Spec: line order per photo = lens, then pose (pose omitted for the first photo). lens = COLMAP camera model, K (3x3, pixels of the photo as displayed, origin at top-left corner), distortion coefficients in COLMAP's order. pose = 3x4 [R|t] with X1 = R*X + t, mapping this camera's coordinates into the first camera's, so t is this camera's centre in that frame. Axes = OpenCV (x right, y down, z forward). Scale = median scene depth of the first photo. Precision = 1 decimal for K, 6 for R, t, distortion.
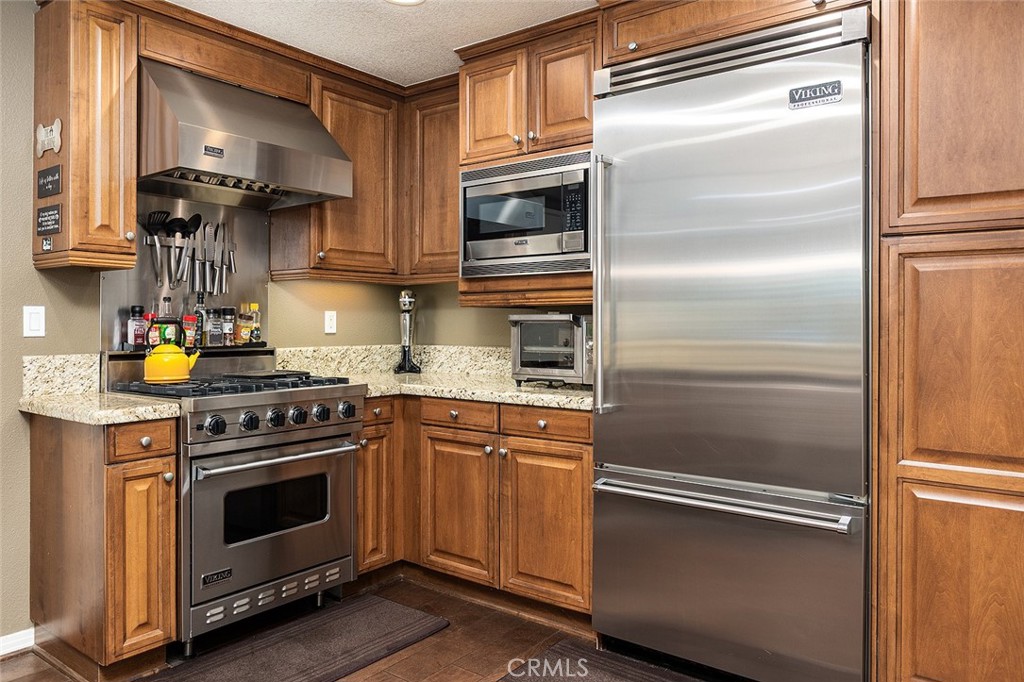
lens RADIAL K [[730.9, 0, 514.5], [0, 730.9, 332.9], [0, 0, 1]] dist [0.006018, 0.001673]
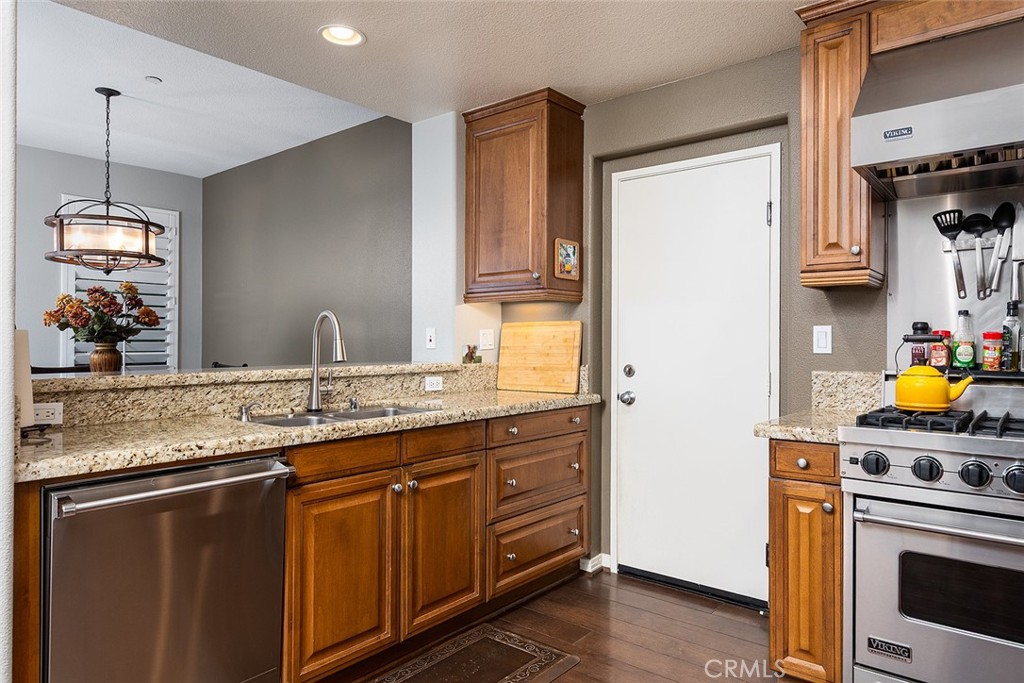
lens RADIAL K [[647.7, 0, 513.6], [0, 647.7, 342.2], [0, 0, 1]] dist [0.000021, 0.000834]
pose [[-0.020625, 0.003812, -0.999780, 0.343424], [-0.013812, 0.999896, 0.004097, -0.009912], [0.999692, 0.013893, -0.020570, 0.599436]]
